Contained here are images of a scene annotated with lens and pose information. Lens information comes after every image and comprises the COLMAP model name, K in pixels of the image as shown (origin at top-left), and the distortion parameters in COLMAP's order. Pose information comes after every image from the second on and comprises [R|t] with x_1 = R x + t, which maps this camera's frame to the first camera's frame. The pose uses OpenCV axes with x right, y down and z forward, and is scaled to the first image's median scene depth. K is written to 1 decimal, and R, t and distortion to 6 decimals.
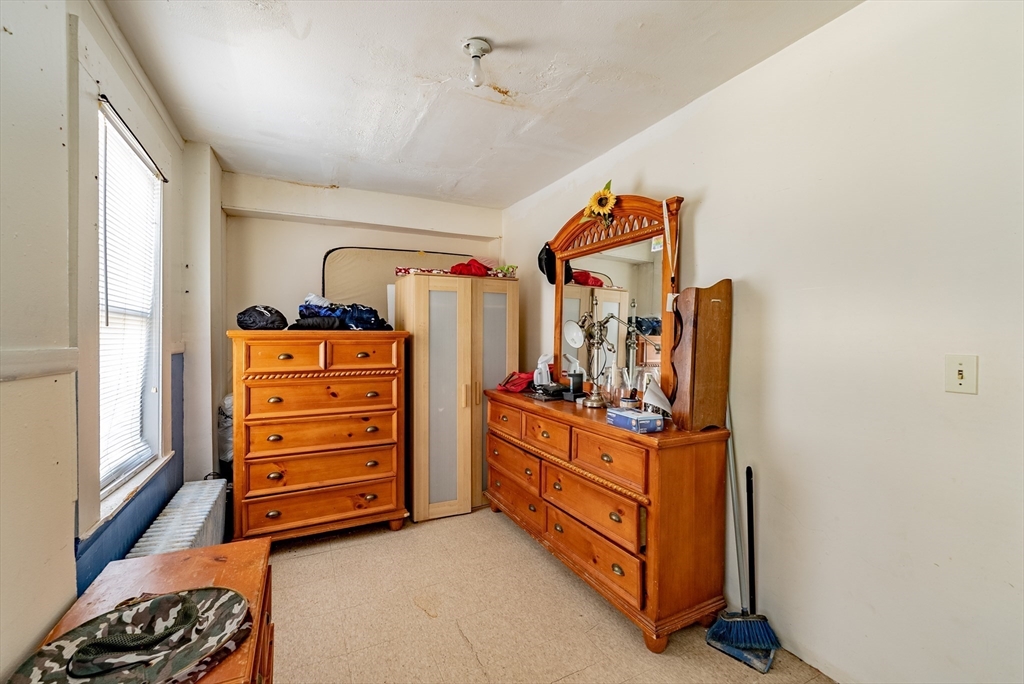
lens RADIAL K [[424.7, 0, 511.1], [0, 424.7, 339.0], [0, 0, 1]] dist [0.001185, 0.000046]
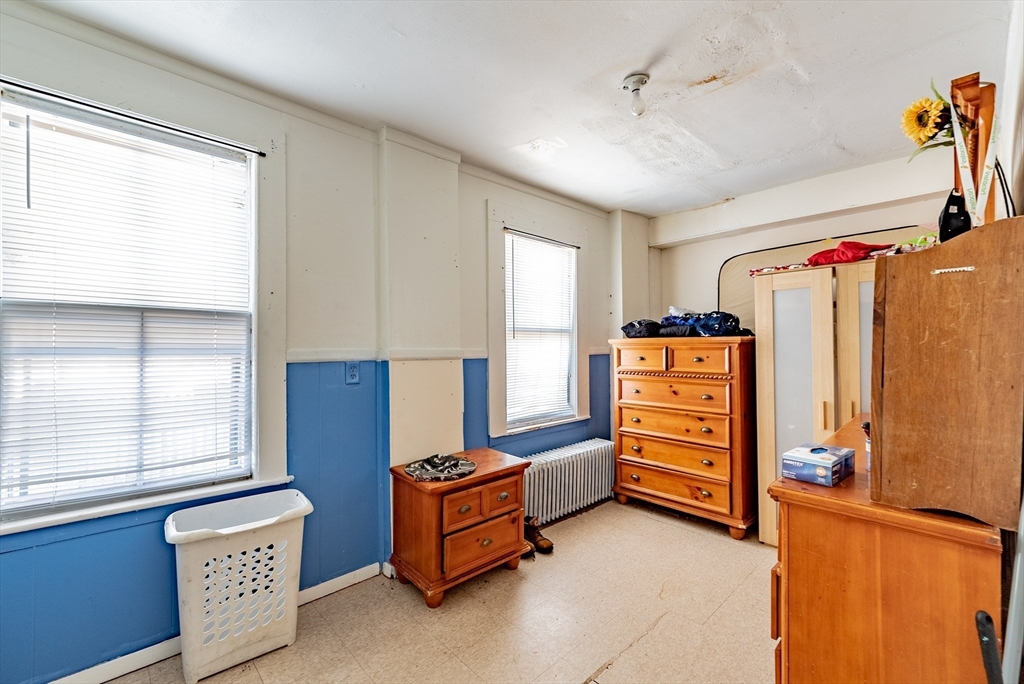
lens RADIAL K [[424.7, 0, 512.0], [0, 424.7, 345.9], [0, 0, 1]] dist [0.001185, 0.000046]
pose [[0.294086, 0.002170, -0.955777, 0.552334], [0.001410, 0.999995, 0.002704, -0.000699], [0.955778, -0.002142, 0.294081, 0.228348]]
